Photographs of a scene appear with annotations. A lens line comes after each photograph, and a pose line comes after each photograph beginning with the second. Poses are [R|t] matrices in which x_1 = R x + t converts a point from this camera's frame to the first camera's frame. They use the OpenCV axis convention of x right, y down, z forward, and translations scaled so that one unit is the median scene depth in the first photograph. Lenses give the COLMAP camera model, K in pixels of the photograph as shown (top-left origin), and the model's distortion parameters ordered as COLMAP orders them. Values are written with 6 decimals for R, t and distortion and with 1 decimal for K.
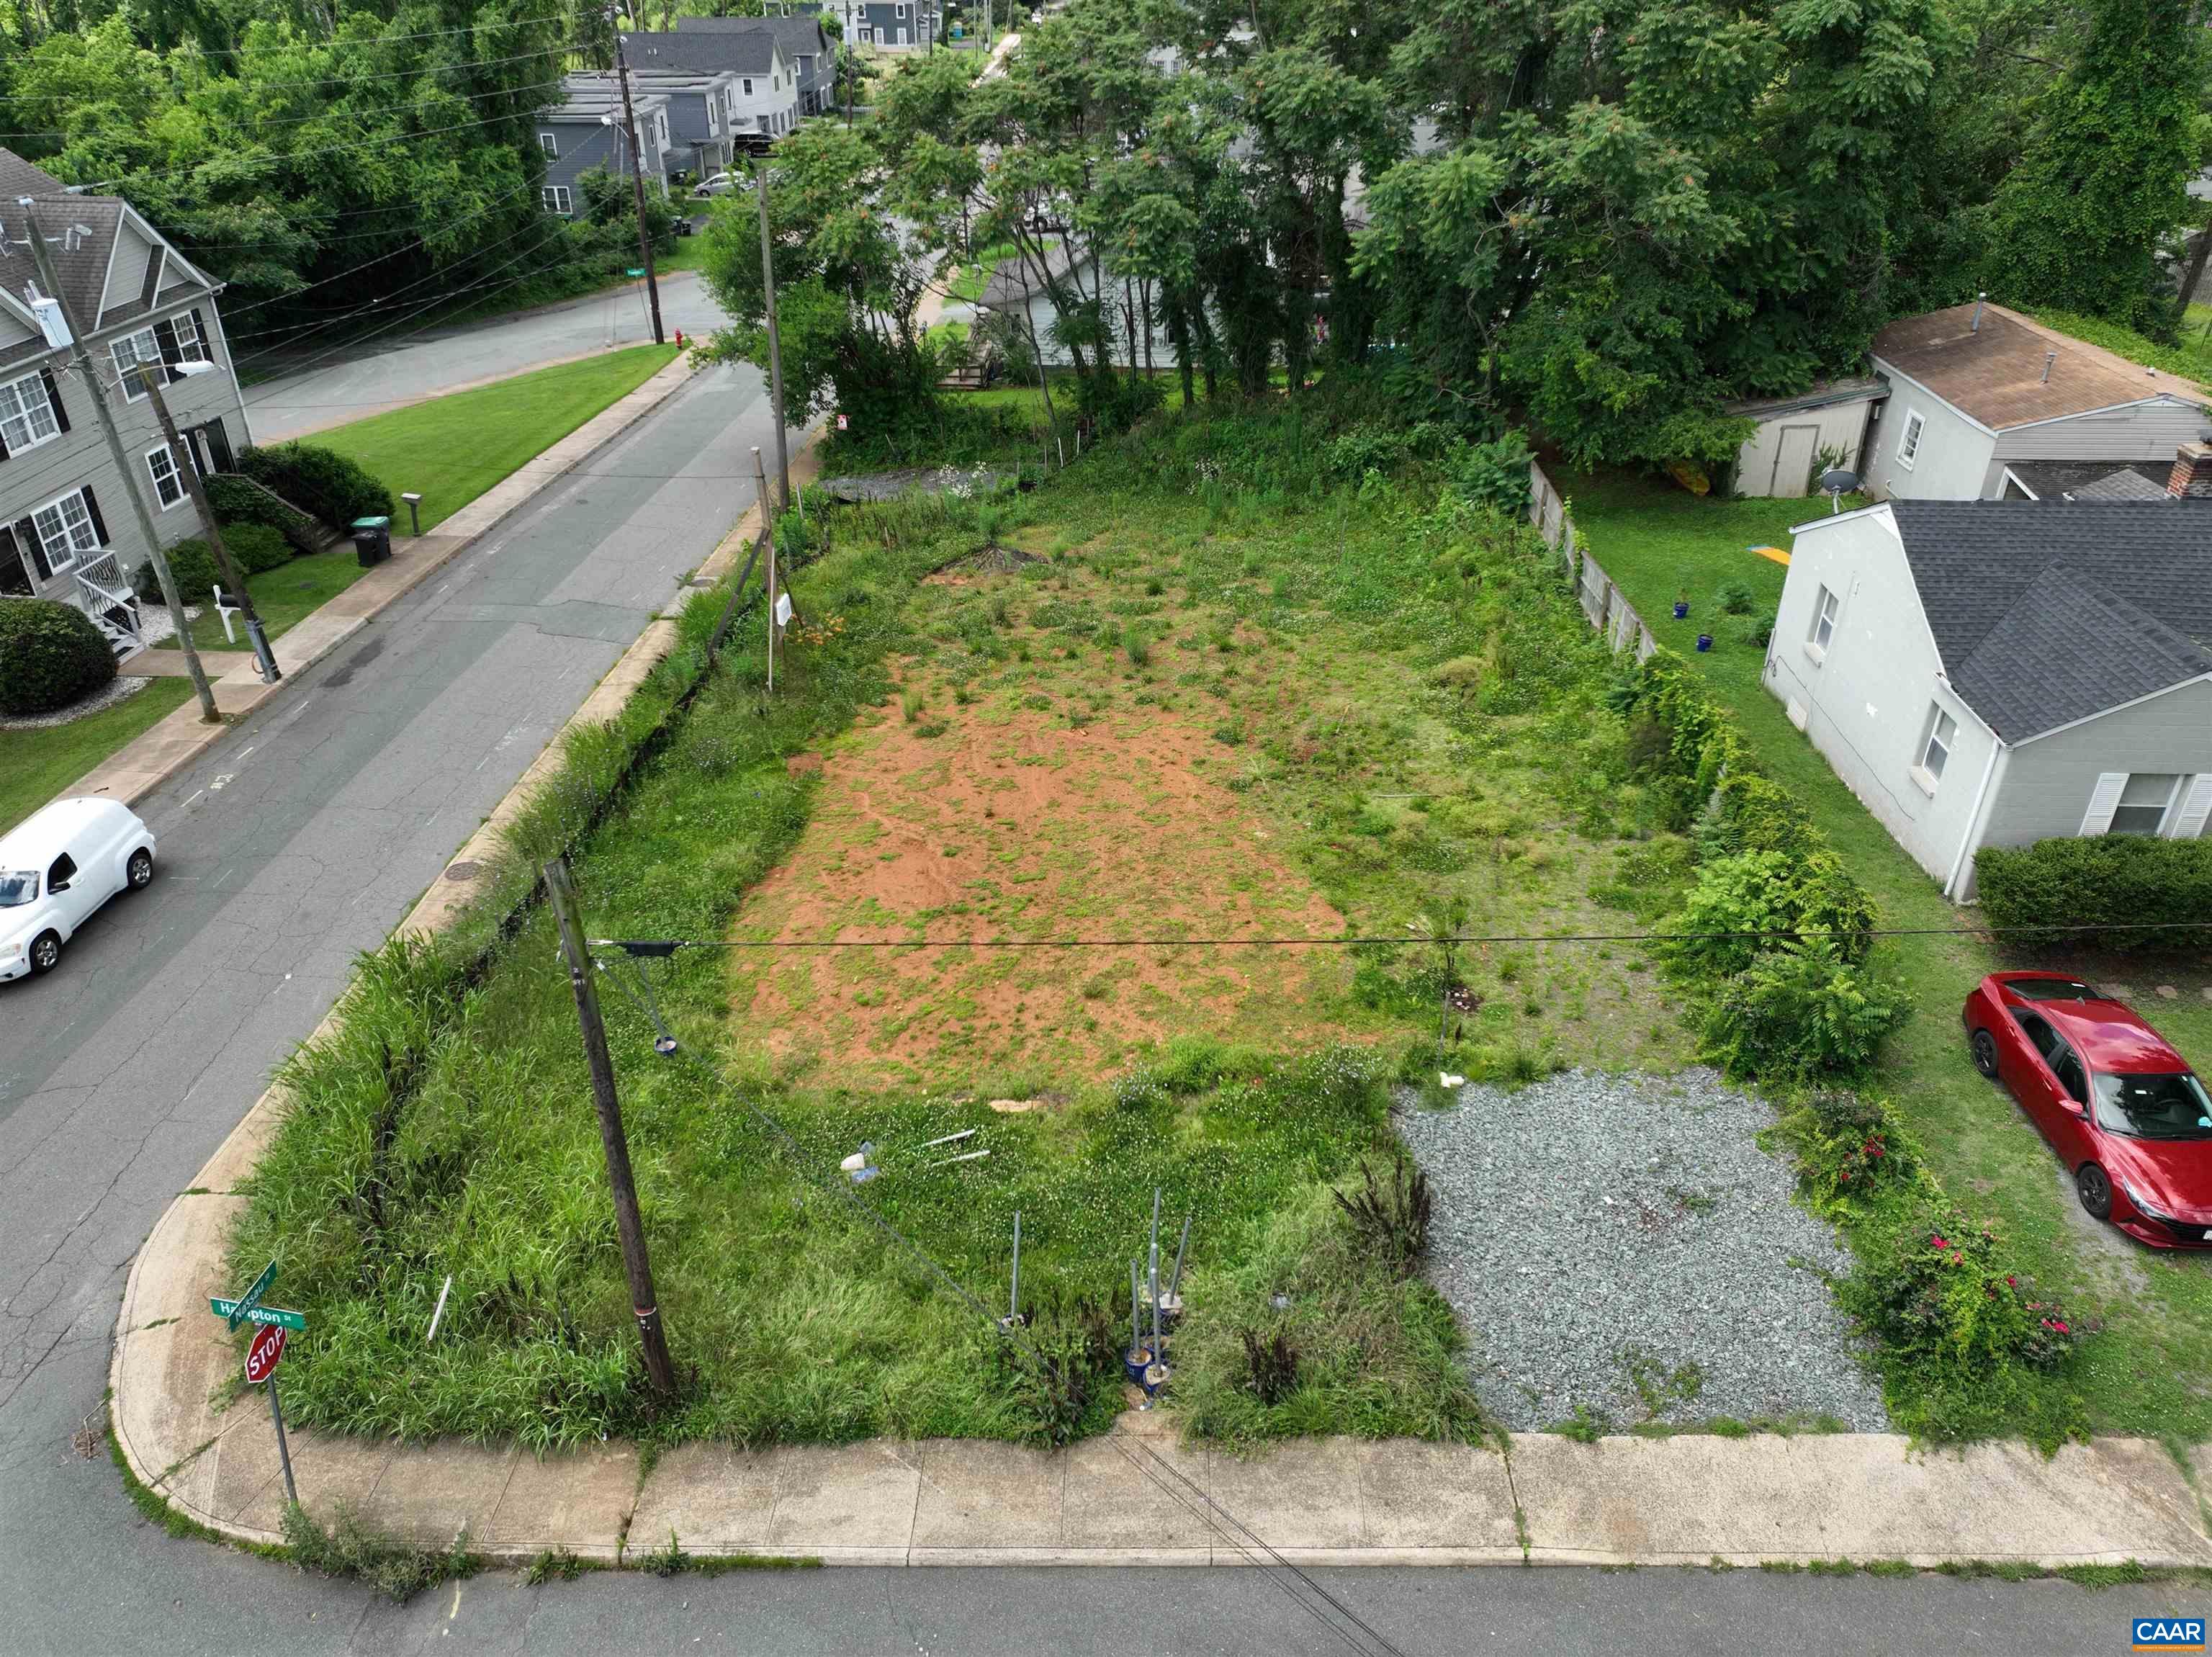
lens RADIAL K [[1561.6, 0, 1108.0], [0, 1561.6, 838.4], [0, 0, 1]] dist [-0.001743, 0.013857]
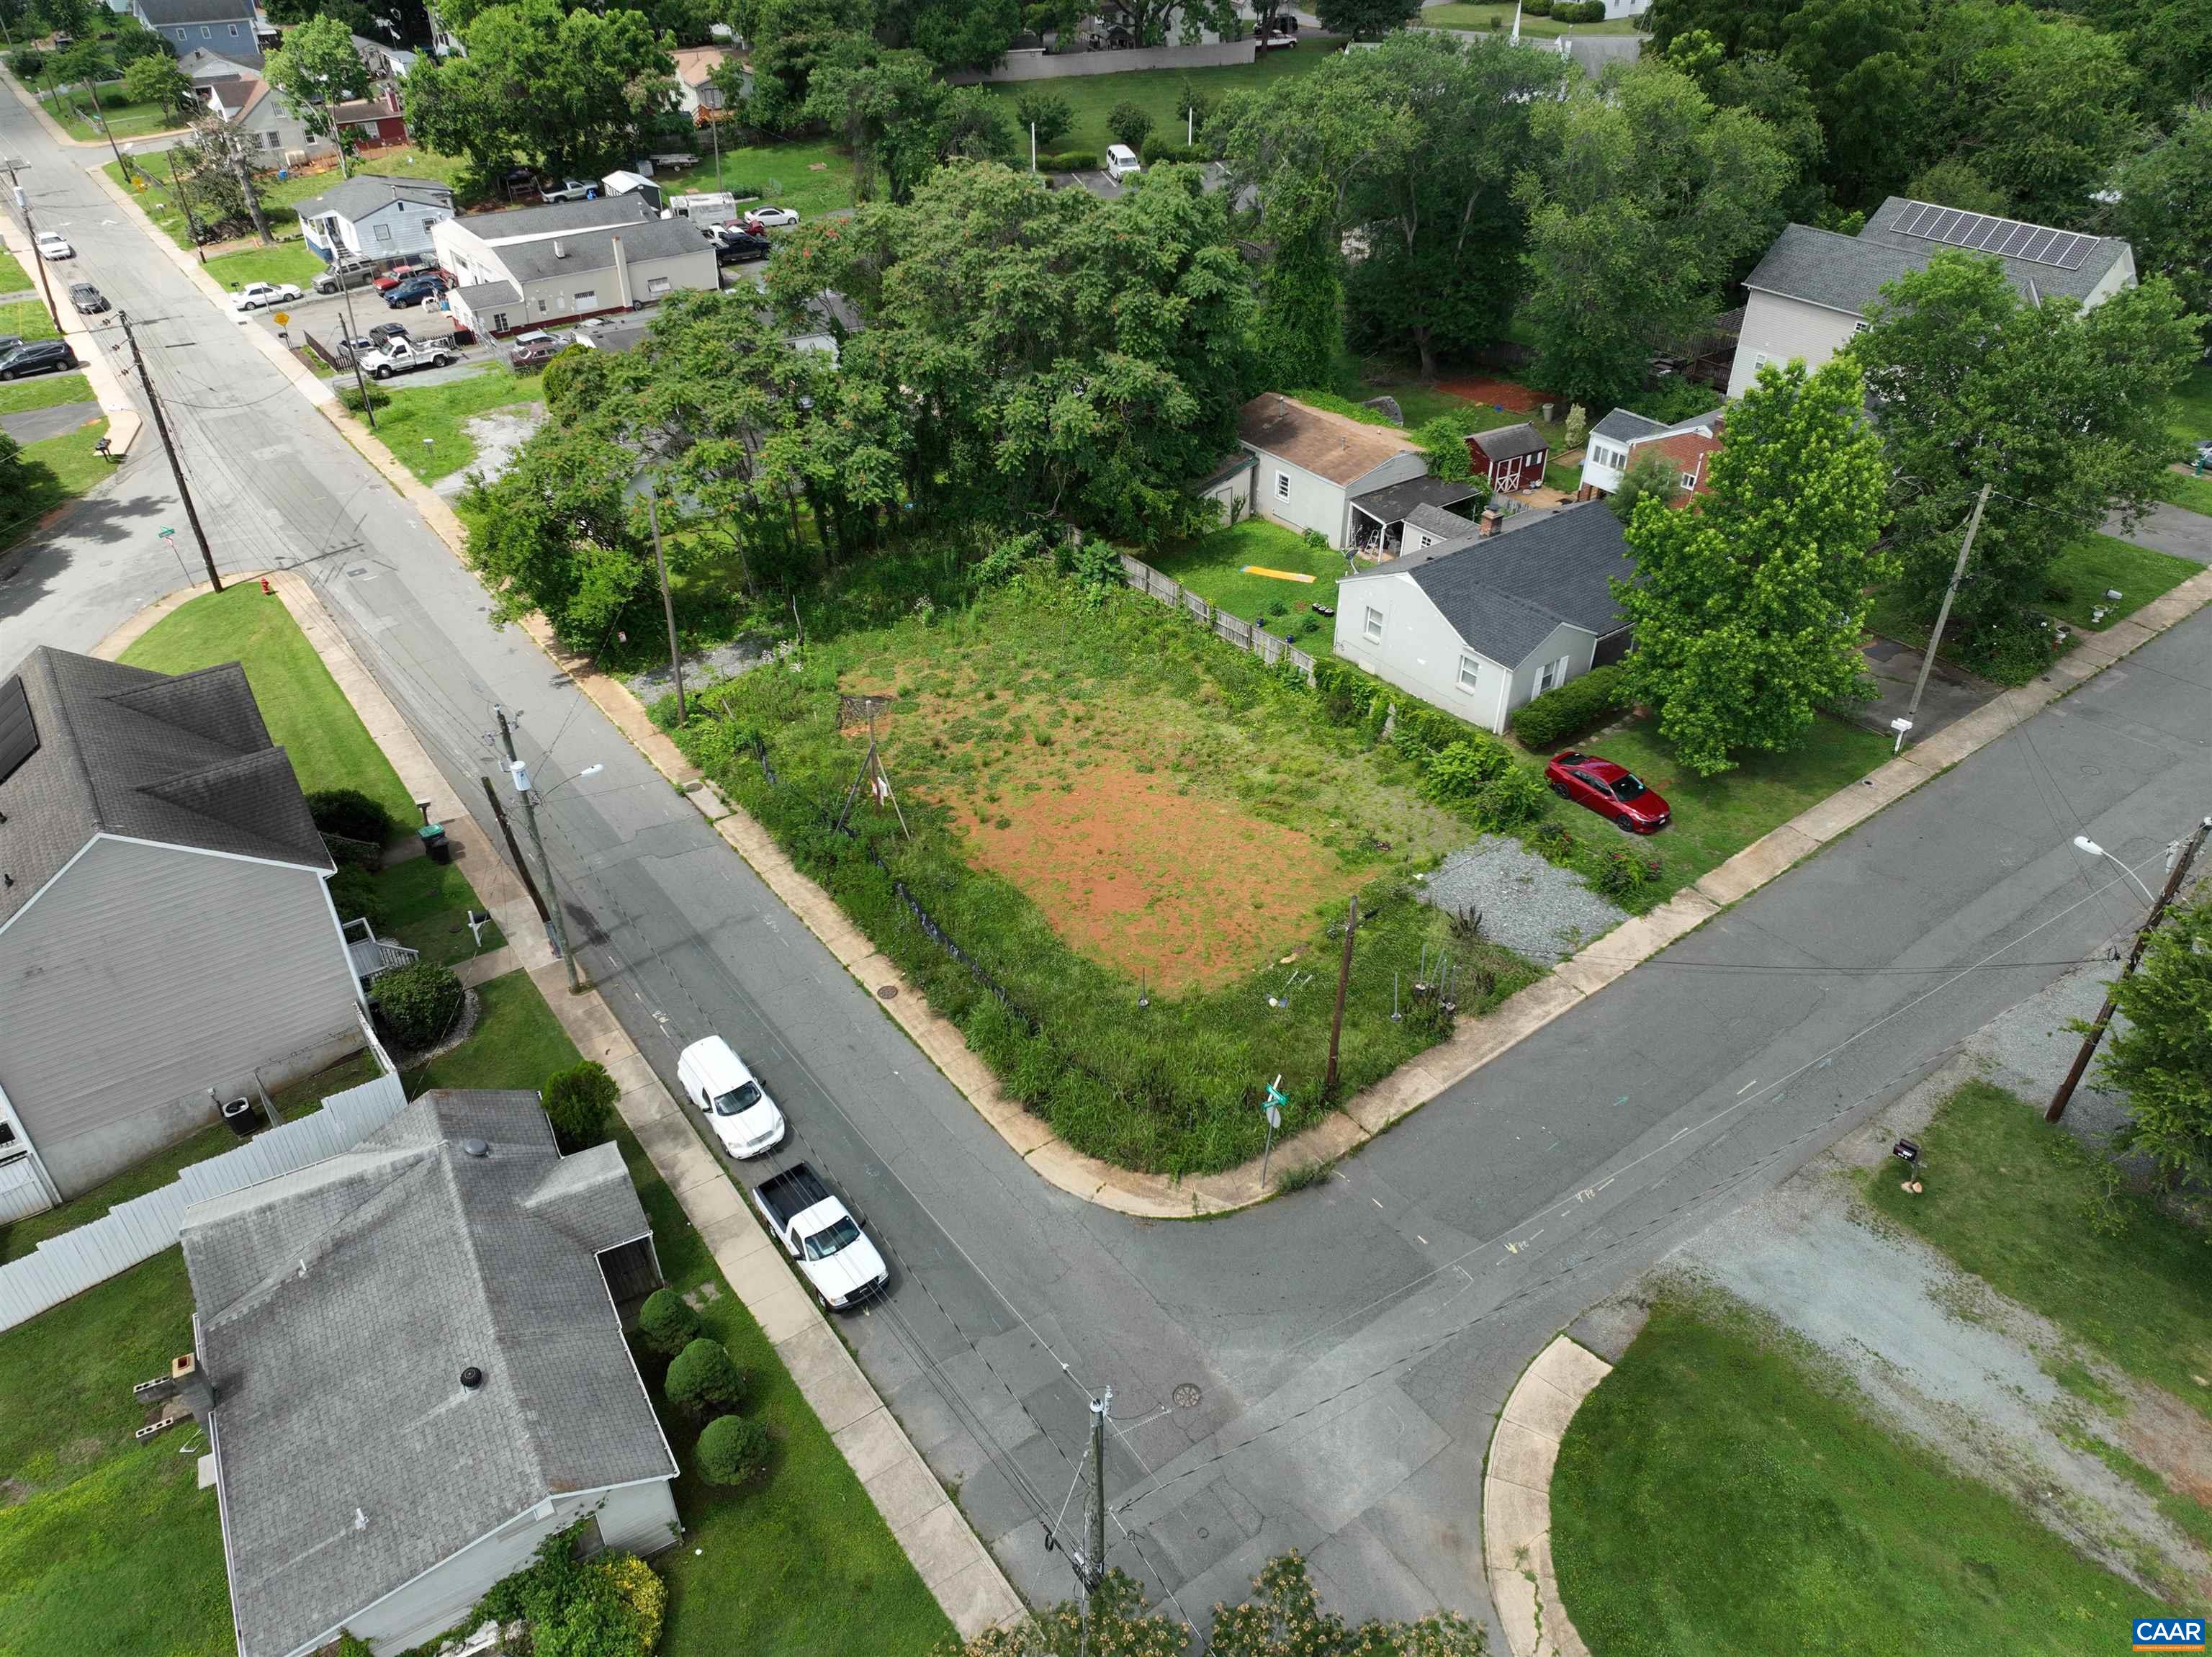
lens RADIAL K [[1561.6, 0, 1113.7], [0, 1561.6, 835.7], [0, 0, 1]] dist [-0.001743, 0.013857]
pose [[0.780461, -0.358111, 0.512482, -1.030743], [0.319658, 0.933026, 0.165169, -0.343523], [-0.537308, 0.034911, 0.842663, -0.593720]]
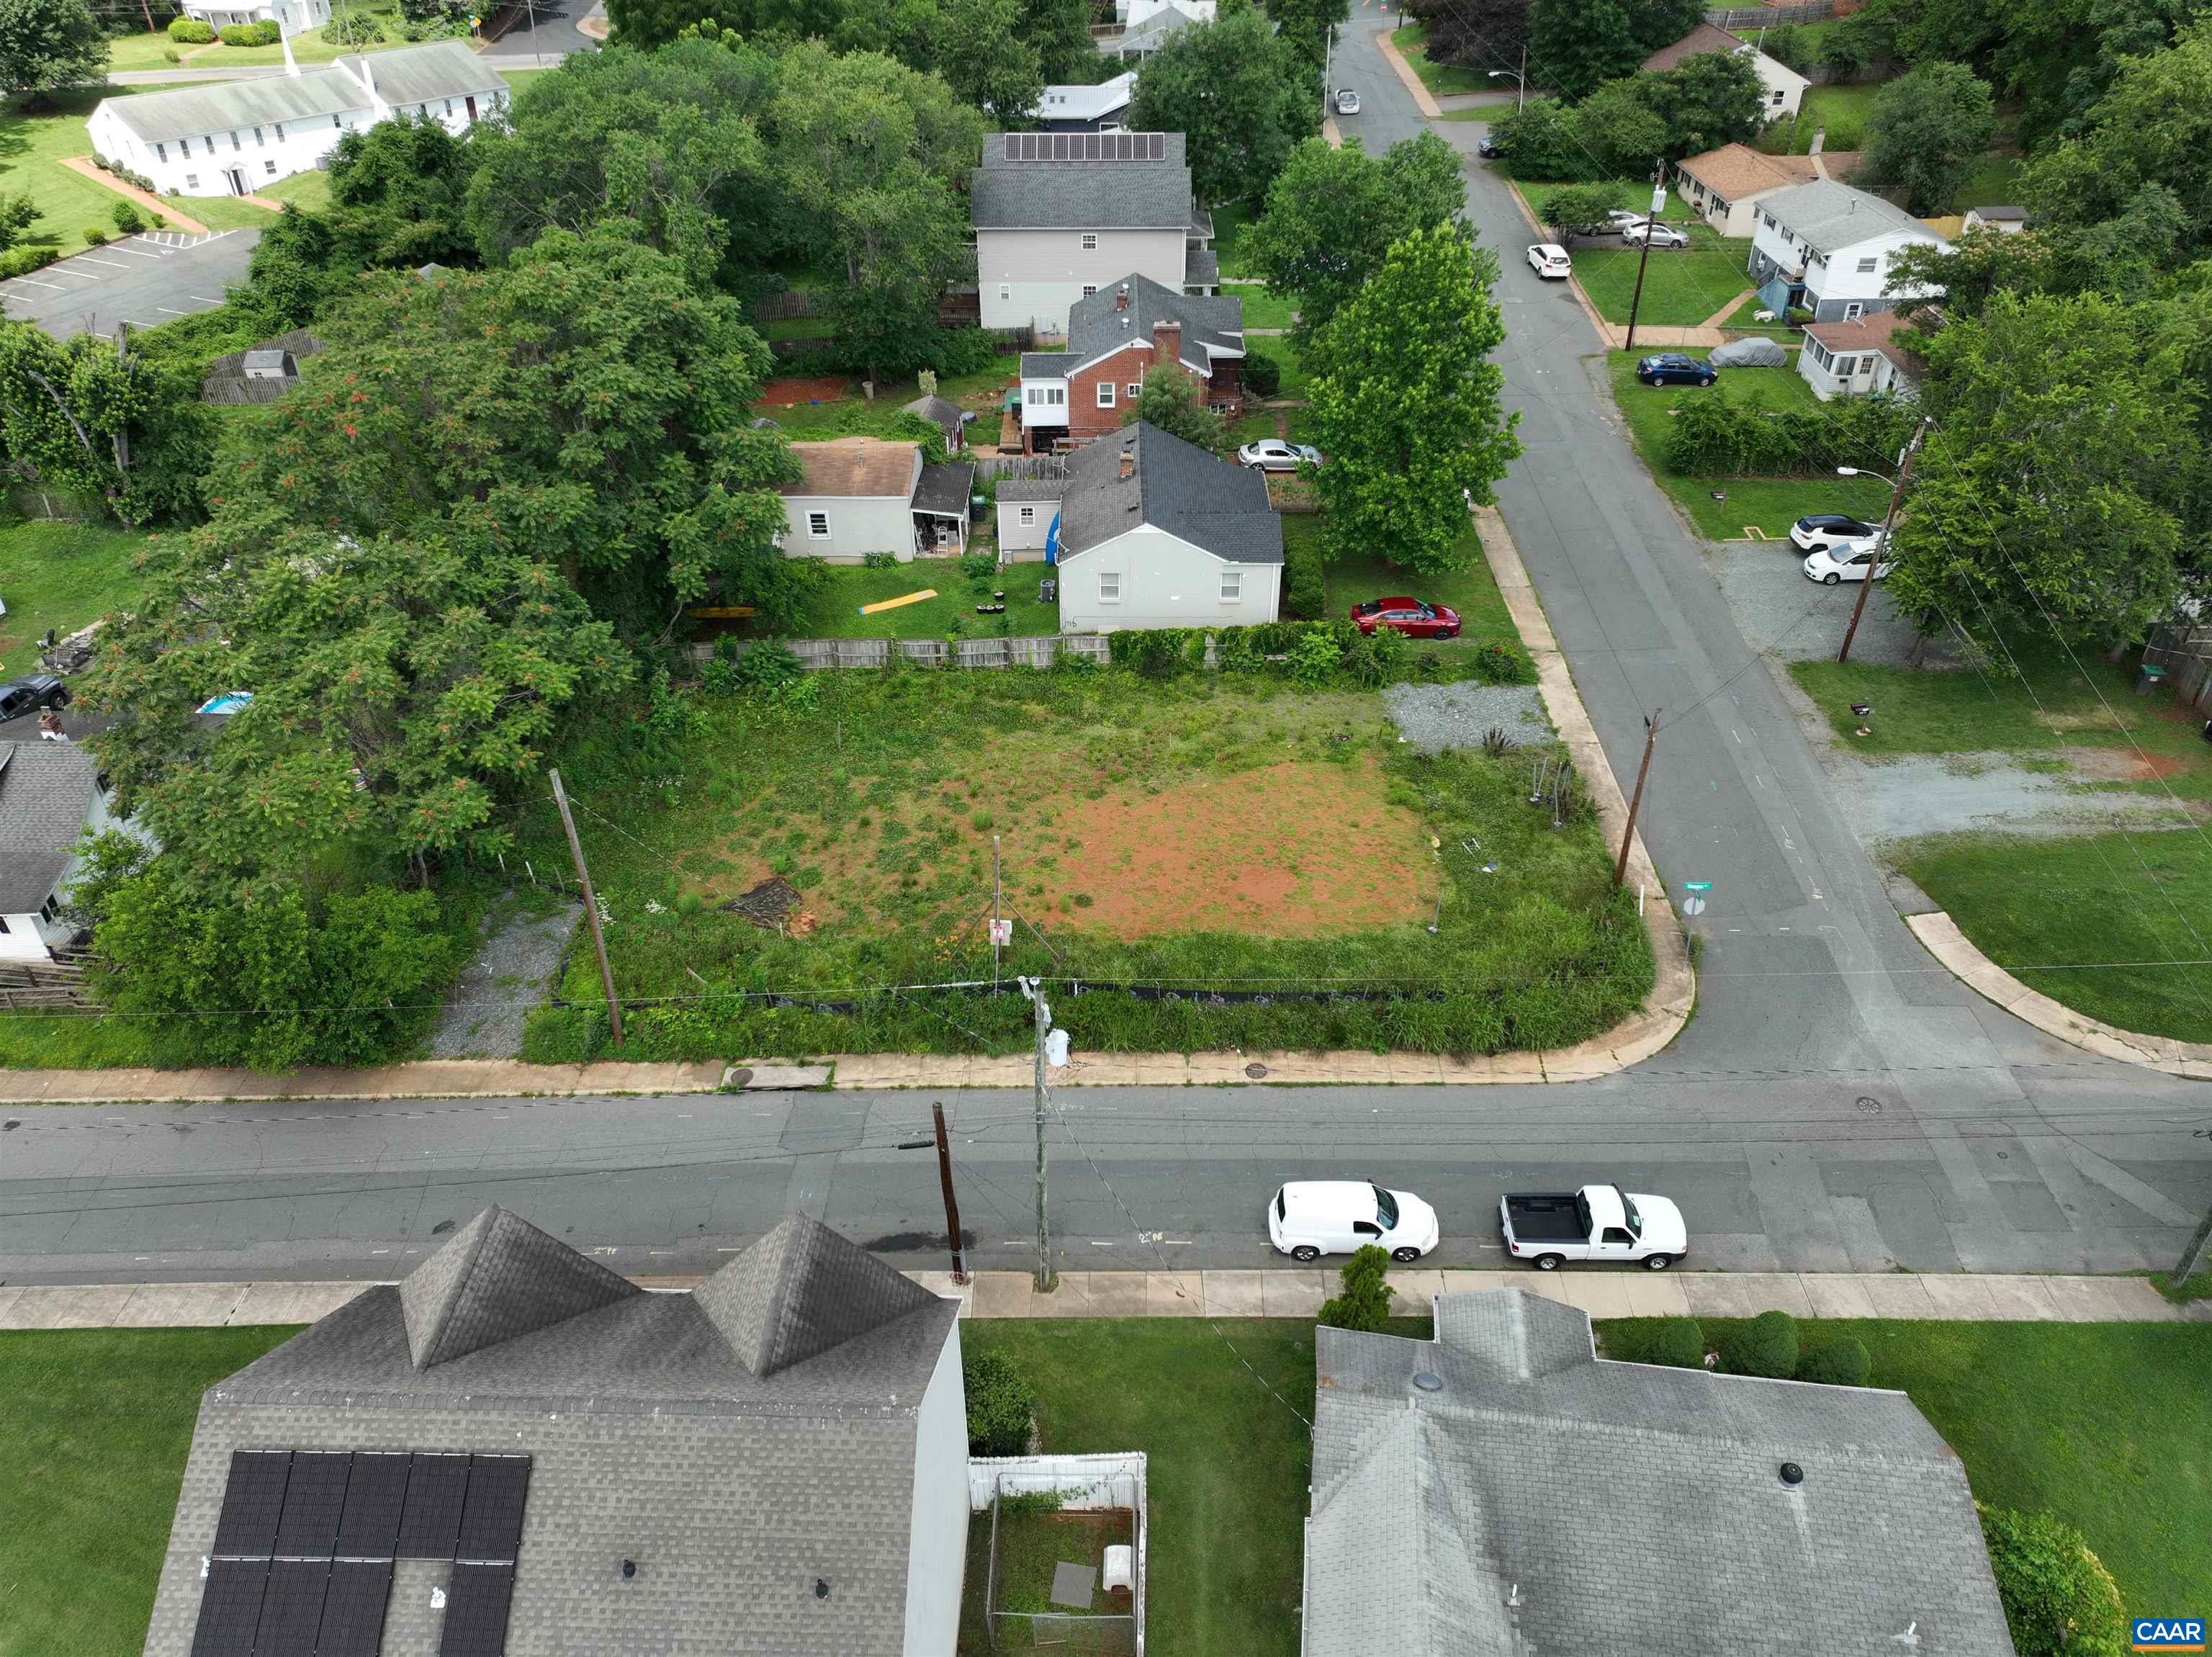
lens RADIAL K [[1561.6, 0, 1113.7], [0, 1561.6, 829.6], [0, 0, 1]] dist [-0.001743, 0.013857]
pose [[-0.029657, -0.574812, 0.817748, -1.574915], [0.517673, 0.691010, 0.504500, -1.037817], [-0.855065, 0.438287, 0.277071, 0.560138]]
